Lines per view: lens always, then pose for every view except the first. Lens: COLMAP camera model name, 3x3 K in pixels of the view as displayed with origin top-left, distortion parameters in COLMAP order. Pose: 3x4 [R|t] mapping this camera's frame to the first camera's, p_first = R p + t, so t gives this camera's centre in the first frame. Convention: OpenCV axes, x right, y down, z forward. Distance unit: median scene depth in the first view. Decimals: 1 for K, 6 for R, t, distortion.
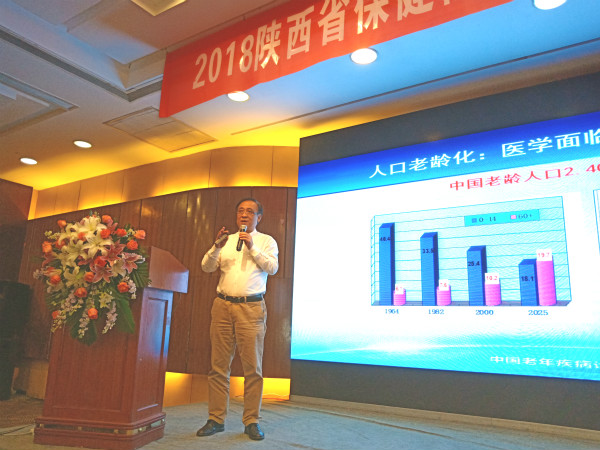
lens RADIAL K [[468.3, 0, 300.0], [0, 468.3, 225.0], [0, 0, 1]] dist [-0.003247, -0.011934]
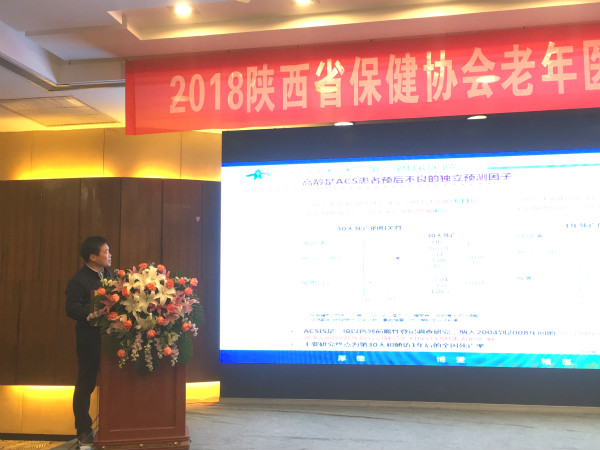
lens RADIAL K [[667.9, 0, 300.0], [0, 667.9, 225.0], [0, 0, 1]] dist [0.017777, 0.042725]
pose [[0.926361, 0.001072, 0.376634, -0.580418], [-0.047201, 0.992442, 0.113270, -0.259227], [-0.373666, -0.122707, 0.919411, -0.504271]]
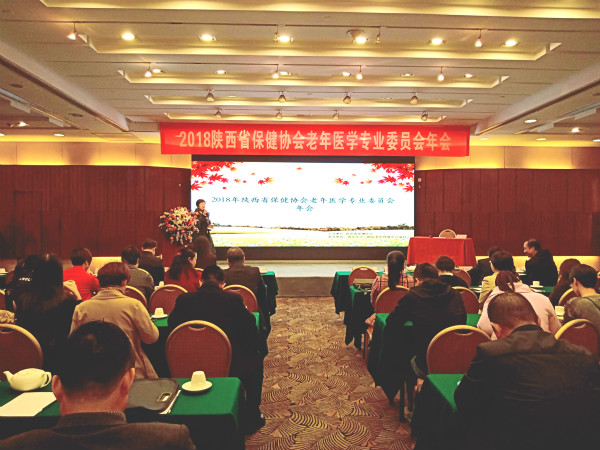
lens RADIAL K [[468.3, 0, 300.0], [0, 468.3, 225.0], [0, 0, 1]] dist [-0.003247, -0.011934]
pose [[0.810083, -0.040681, 0.584902, -1.363041], [-0.102907, 0.972239, 0.210145, -0.540919], [-0.577214, -0.230426, 0.783408, -1.640812]]
